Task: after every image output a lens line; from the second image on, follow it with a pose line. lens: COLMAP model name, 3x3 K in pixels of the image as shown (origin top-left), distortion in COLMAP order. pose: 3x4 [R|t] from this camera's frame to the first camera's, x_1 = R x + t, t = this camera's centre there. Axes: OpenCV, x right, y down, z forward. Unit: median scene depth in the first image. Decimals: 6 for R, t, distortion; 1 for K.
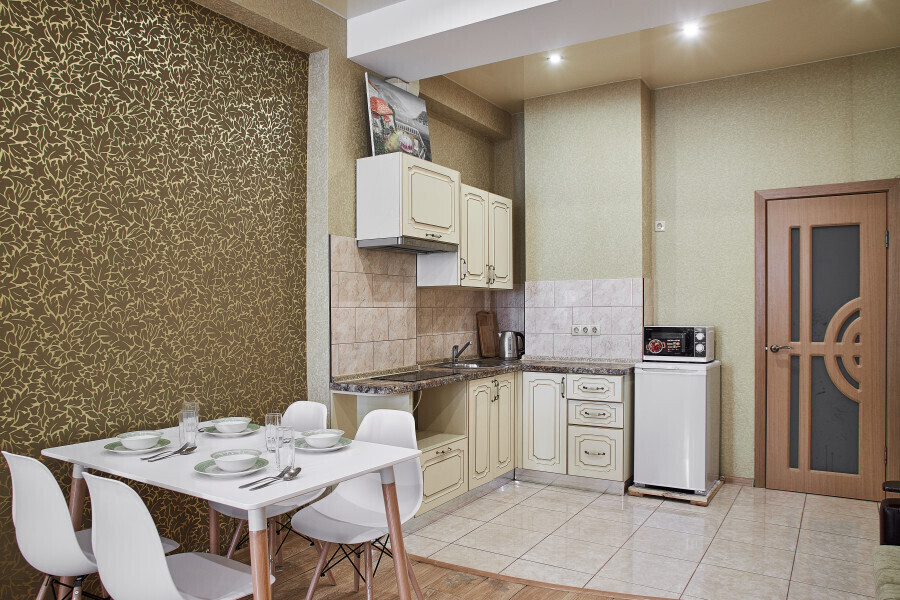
lens RADIAL K [[649.4, 0, 454.4], [0, 649.4, 317.3], [0, 0, 1]] dist [-0.062284, 0.041468]
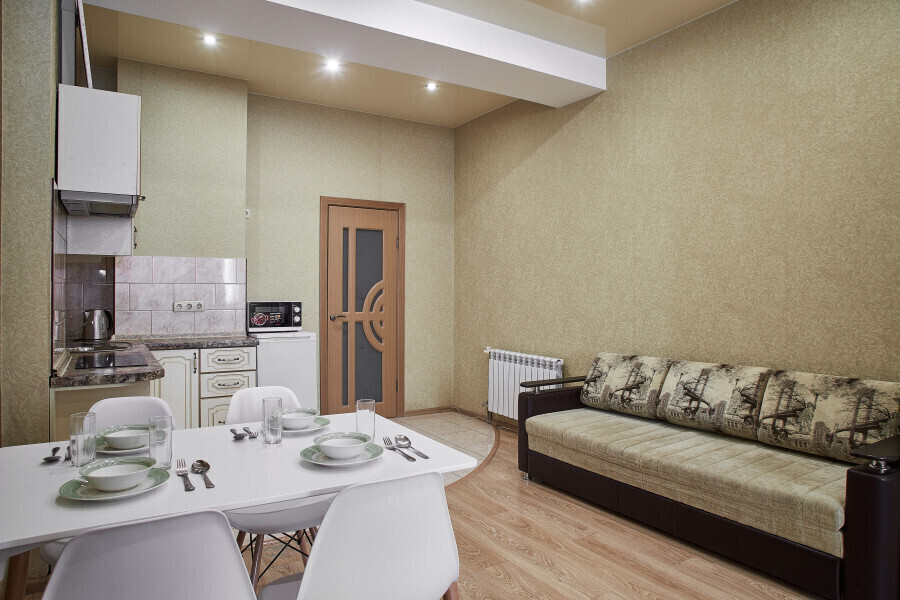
lens RADIAL K [[584.6, 0, 456.8], [0, 584.6, 295.3], [0, 0, 1]] dist [-0.075591, 0.028928]
pose [[0.439215, 0.002216, 0.898379, -0.483120], [0.006030, 0.999967, -0.005415, 0.011154], [-0.898362, 0.007795, 0.439187, 0.254284]]
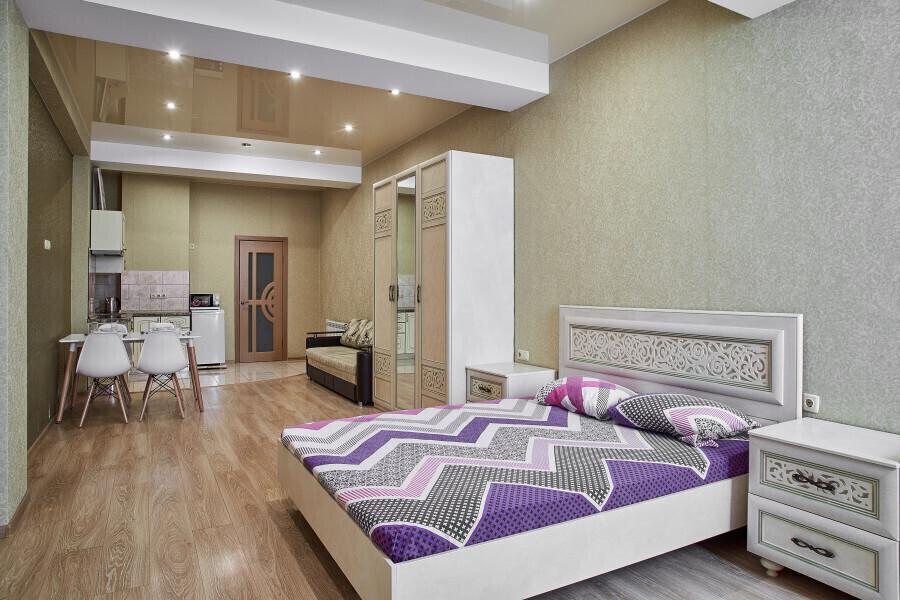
lens RADIAL K [[584.6, 0, 457.4], [0, 584.6, 288.5], [0, 0, 1]] dist [-0.075591, 0.028928]
pose [[0.493784, 0.006310, 0.869562, -1.005004], [0.008809, 0.999886, -0.012257, 0.029569], [-0.869540, 0.013712, 0.493672, -0.774660]]
